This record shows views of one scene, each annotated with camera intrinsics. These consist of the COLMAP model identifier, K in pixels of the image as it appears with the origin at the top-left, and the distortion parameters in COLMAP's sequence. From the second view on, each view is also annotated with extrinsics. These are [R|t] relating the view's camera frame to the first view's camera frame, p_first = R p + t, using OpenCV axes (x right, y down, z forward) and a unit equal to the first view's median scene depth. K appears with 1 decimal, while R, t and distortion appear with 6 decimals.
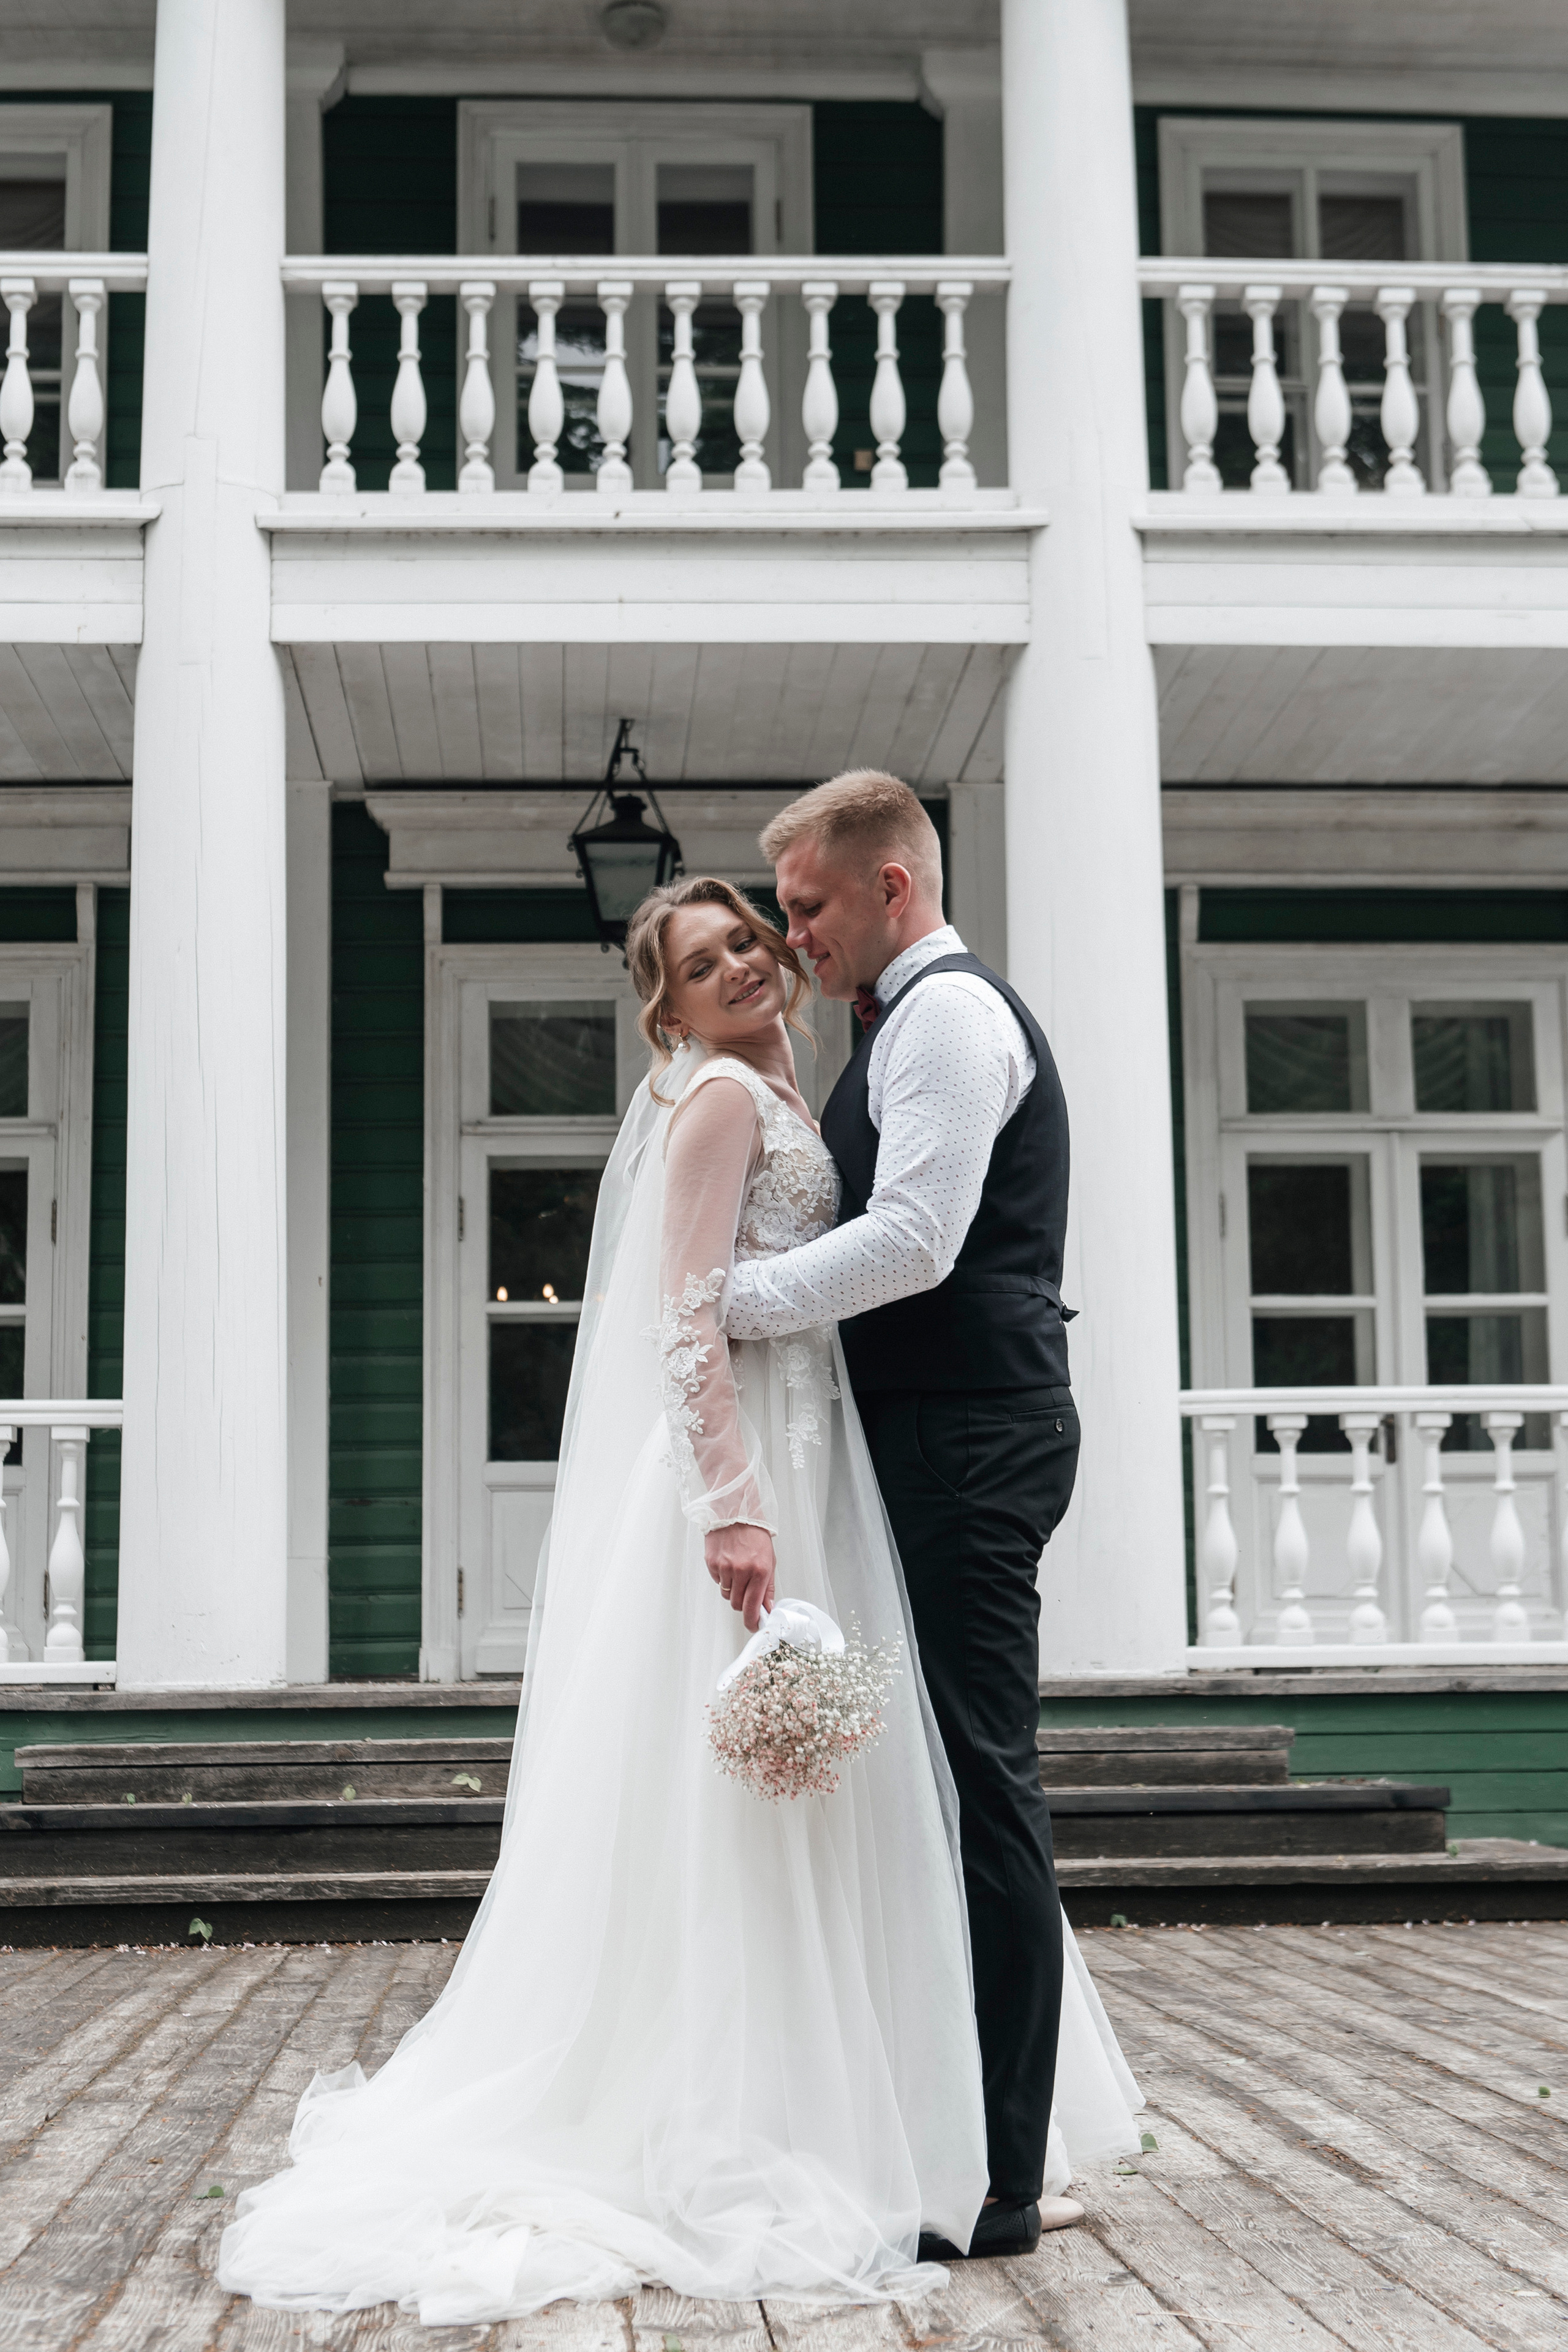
lens RADIAL K [[3673.0, 0, 784.0], [0, 3673.0, 1131.0], [0, 0, 1]] dist [-0.014601, -0.128090]
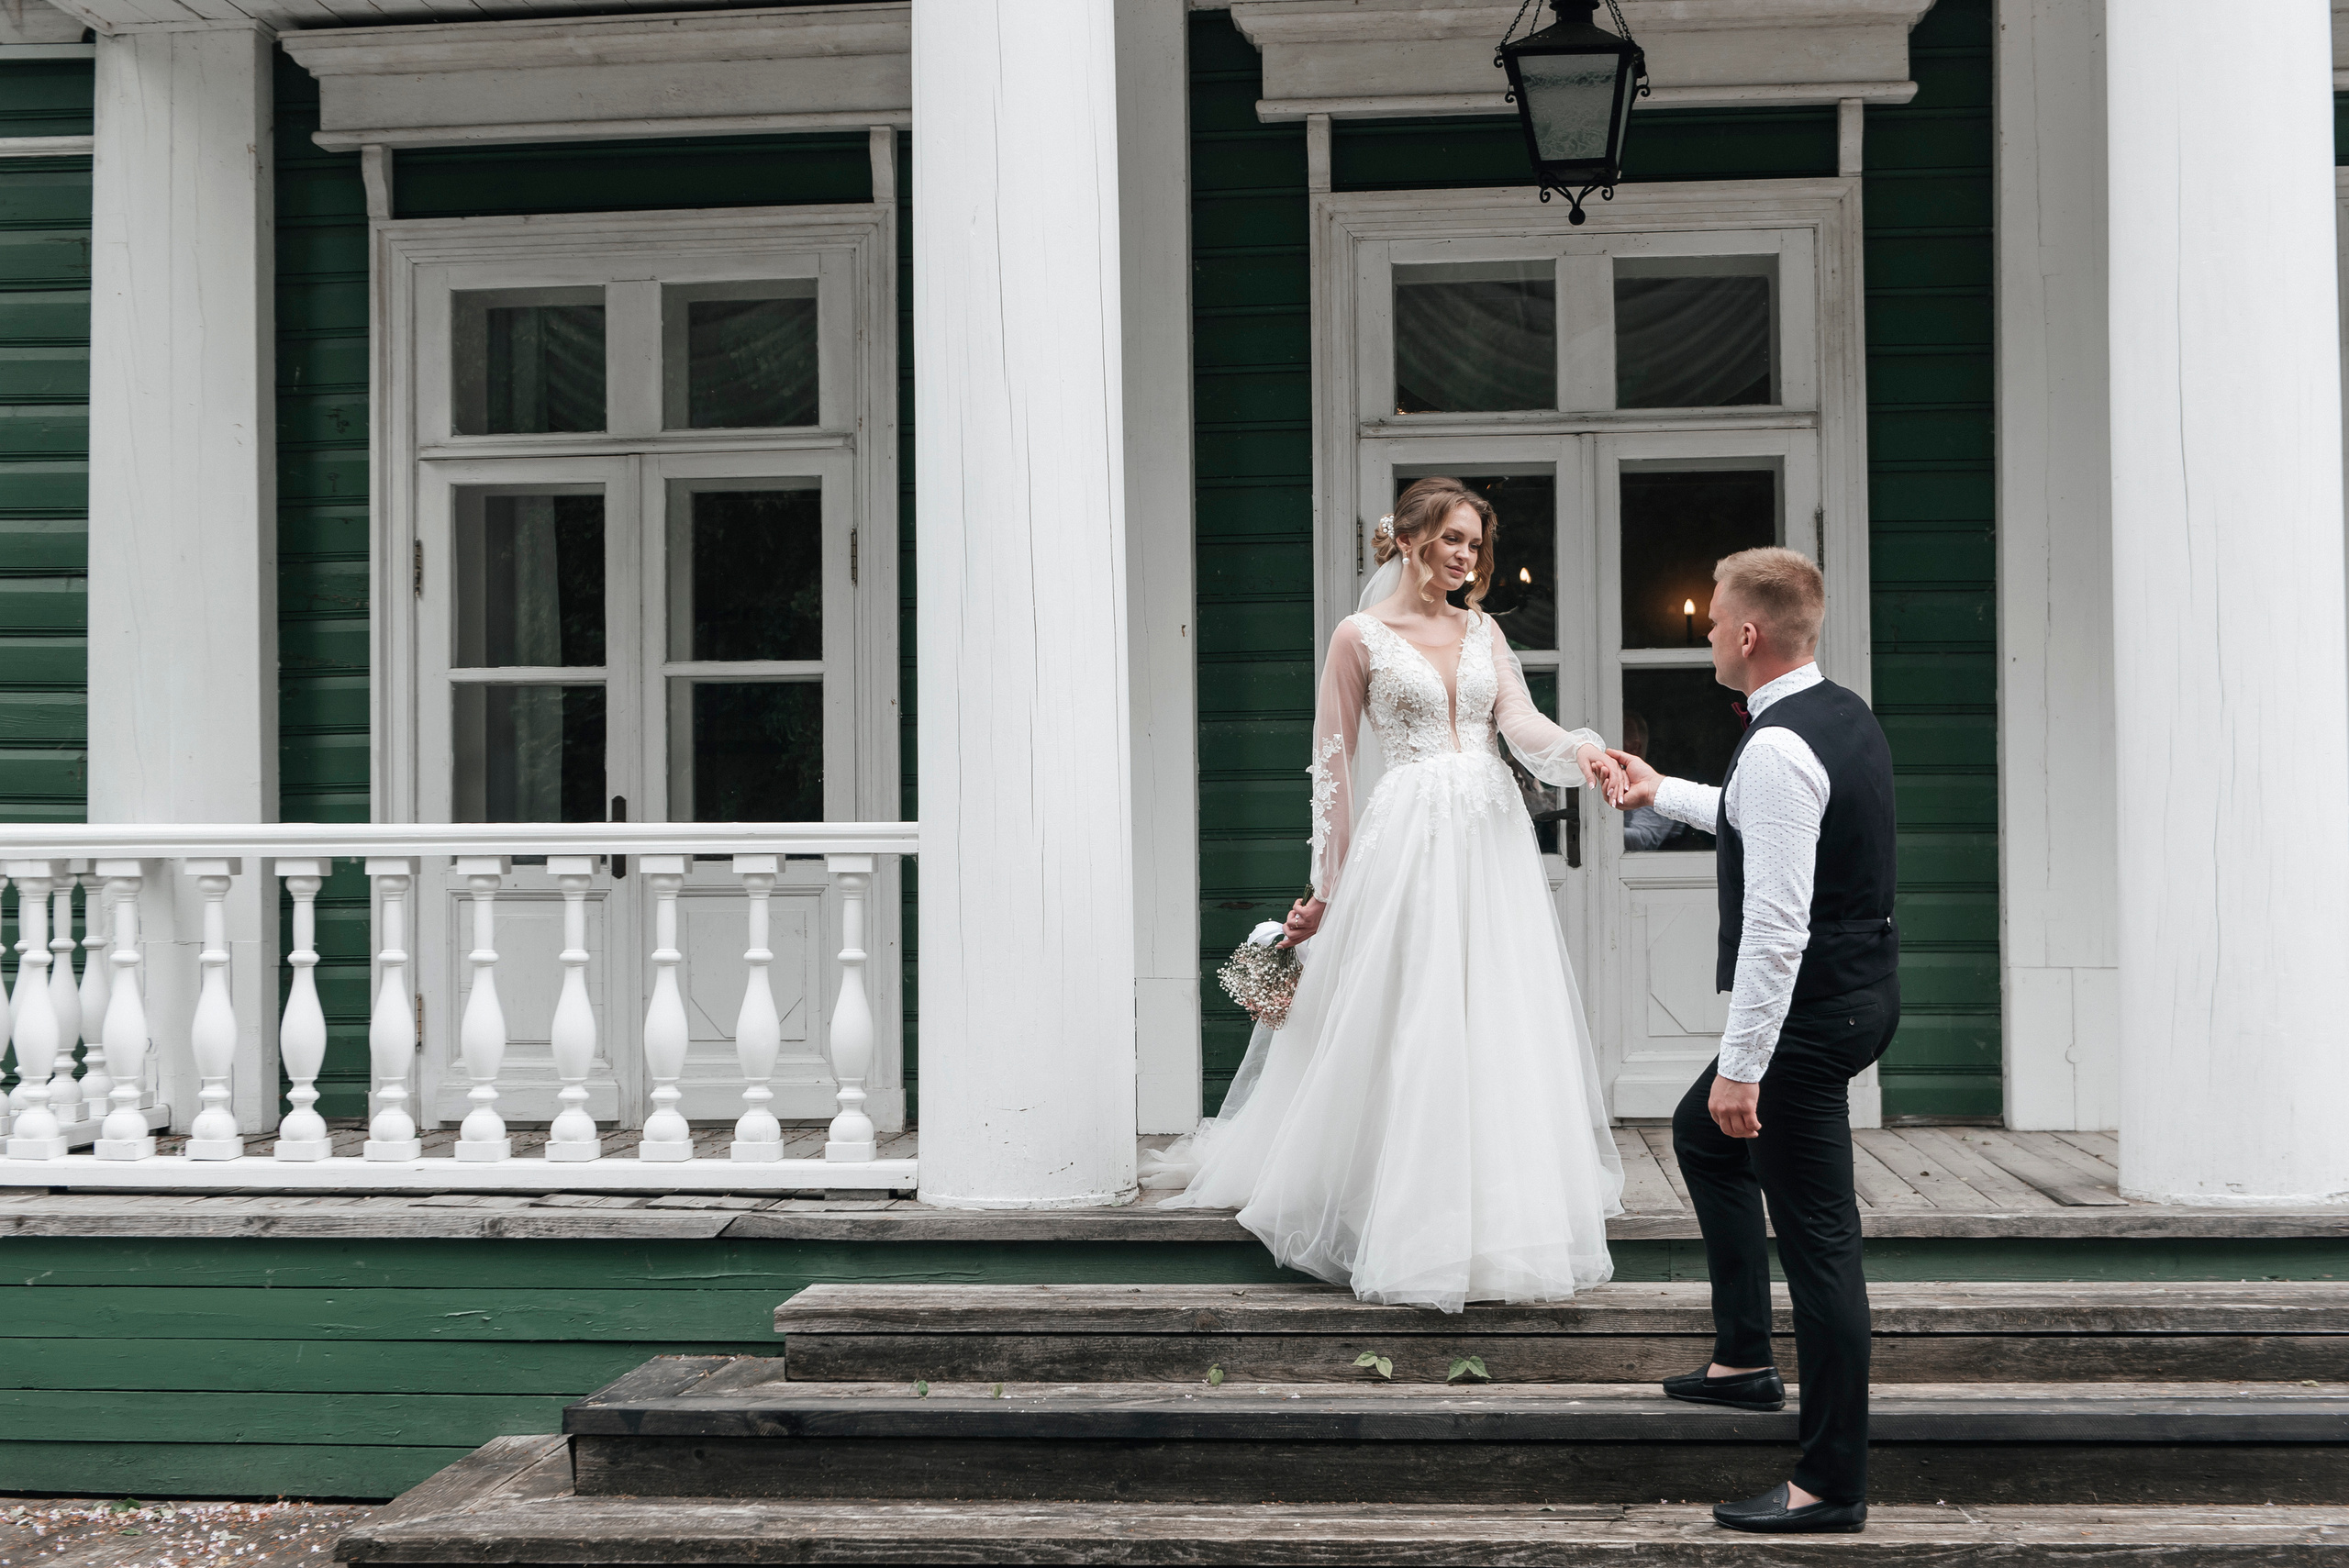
lens RADIAL K [[3875.0, 0, 1172.1], [0, 3875.0, 911.4], [0, 0, 1]] dist [-0.010394, -0.026898]
pose [[0.990381, -0.000356, -0.138366, -0.015414], [0.019735, 0.990137, 0.138707, -0.017525], [0.136952, -0.140104, 0.980620, 0.200951]]
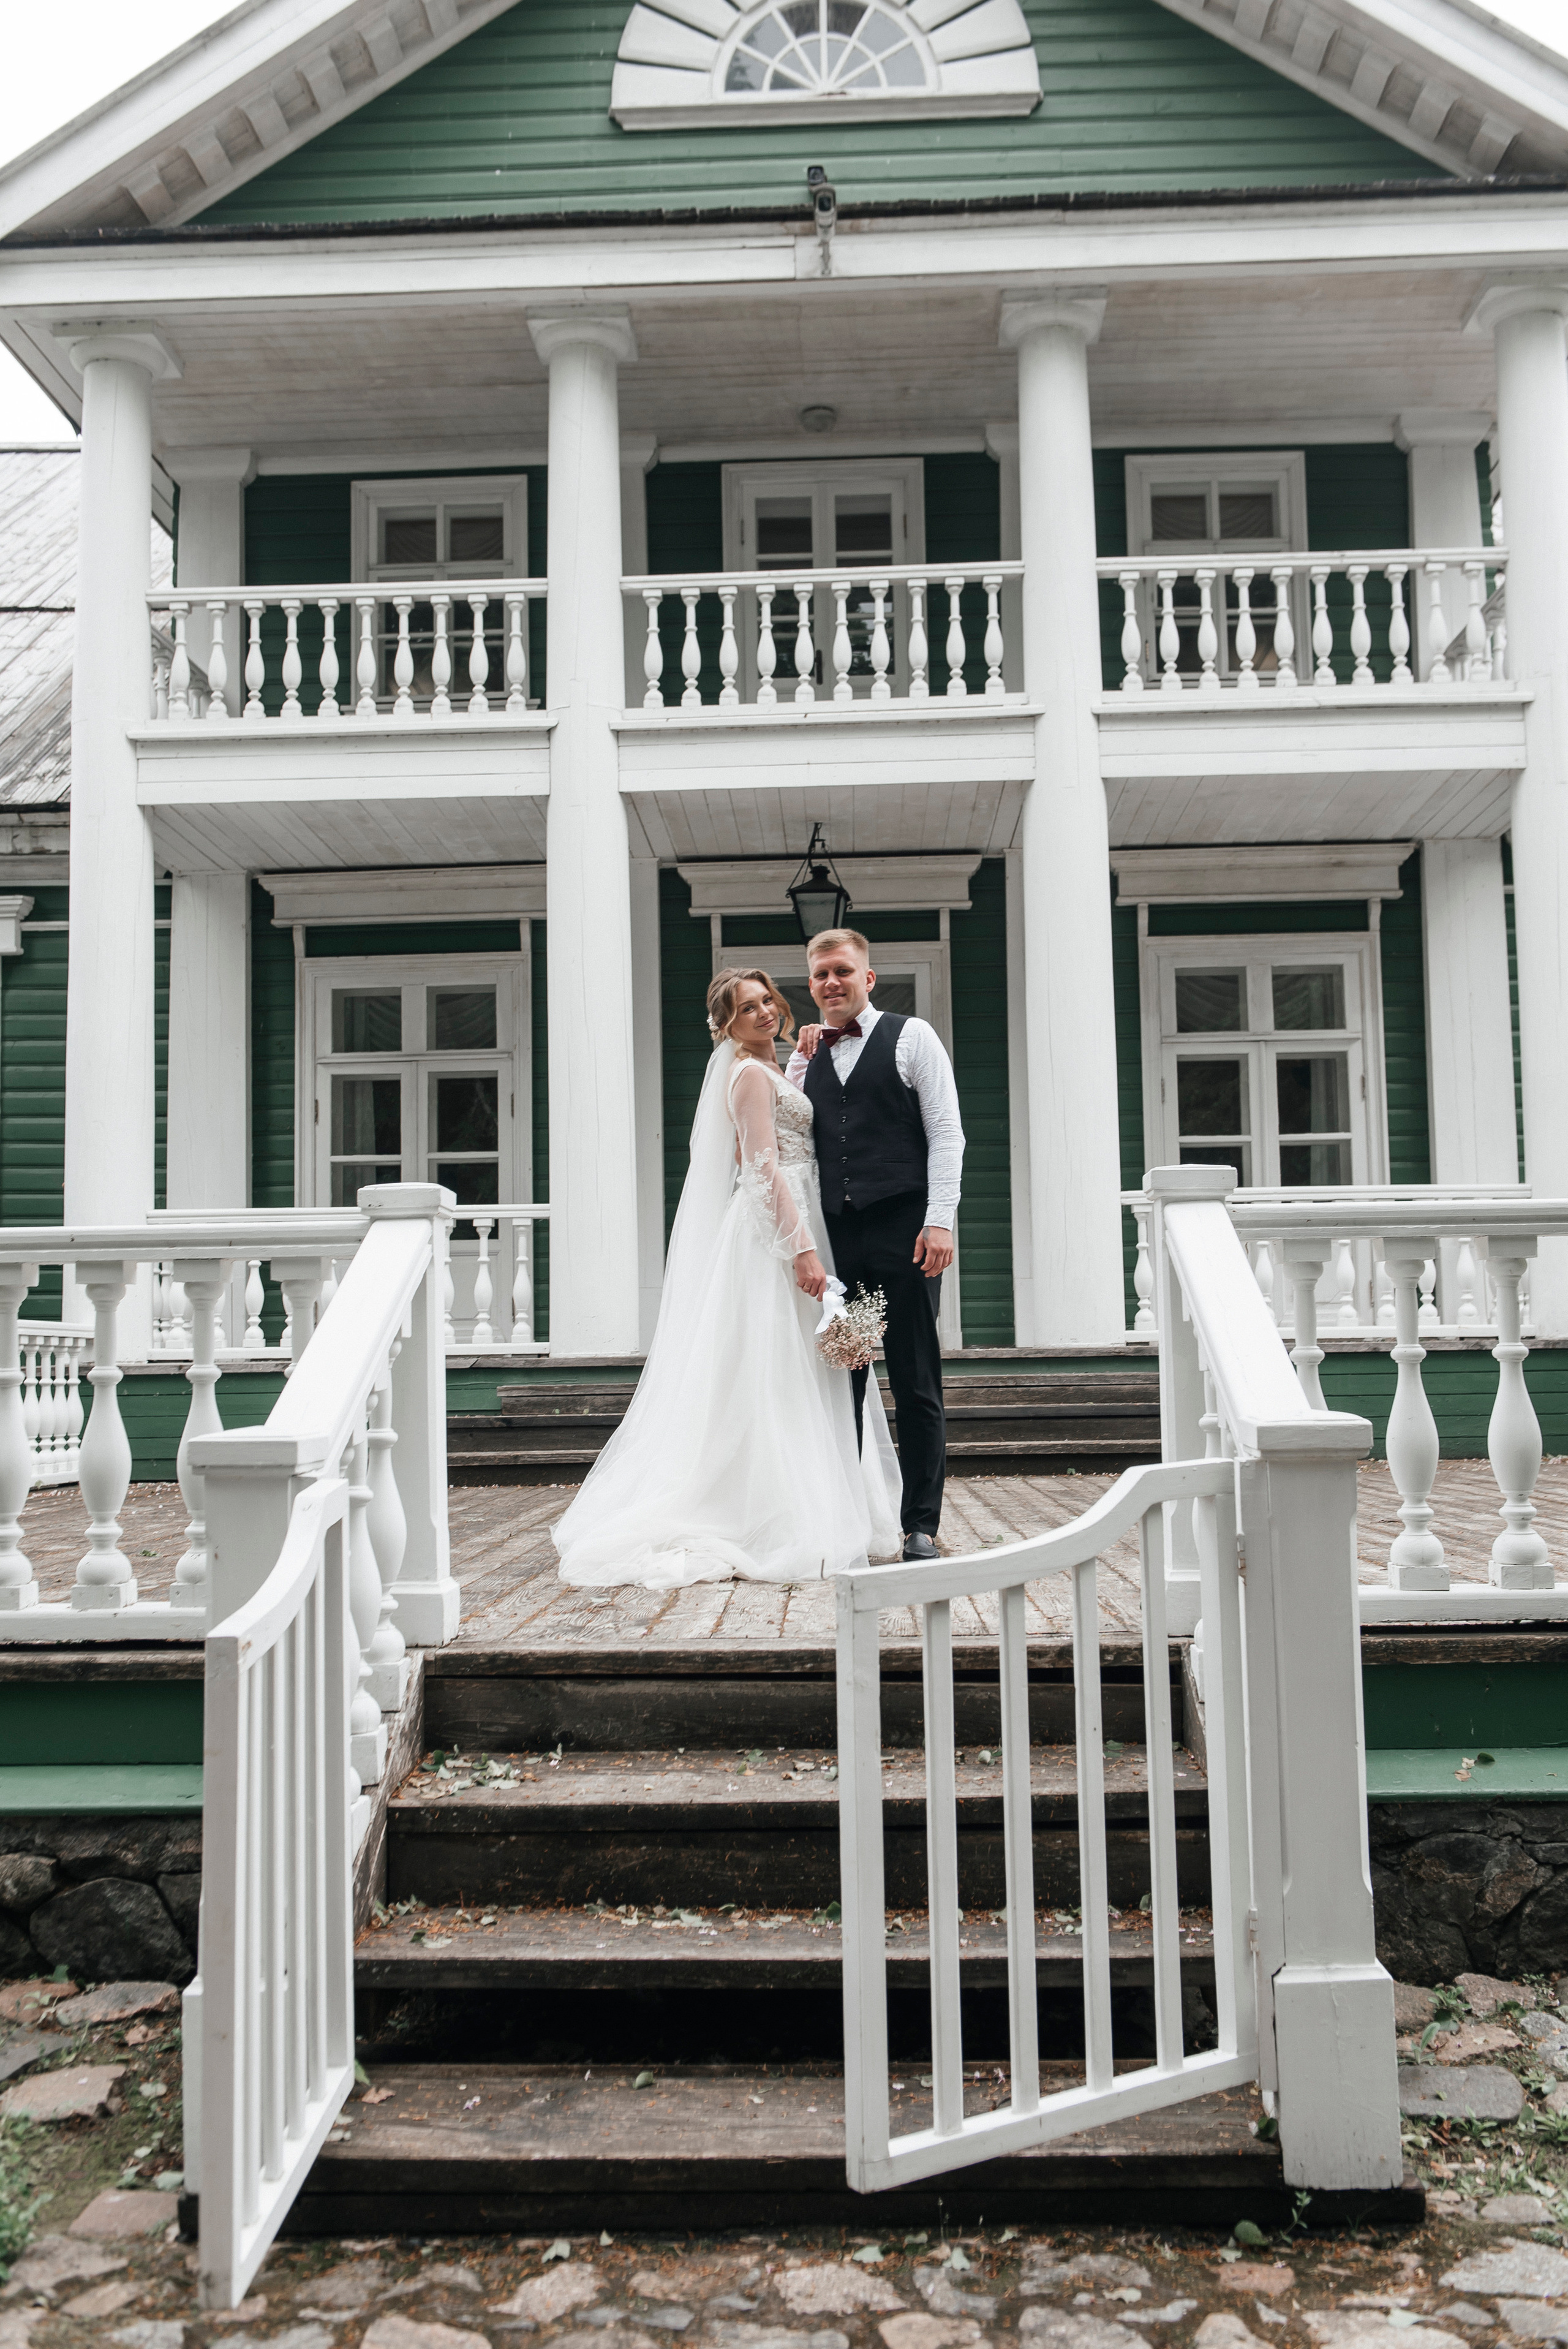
lens RADIAL K [[2252.9, 0, 750.8], [0, 2252.9, 1172.3], [0, 0, 1]] dist [0.002299, 0.004699]
pose [[0.995484, -0.014004, -0.093892, 0.027647], [0.019915, 0.997858, 0.062319, -0.011426], [0.092819, -0.063908, 0.993630, -0.121145]]
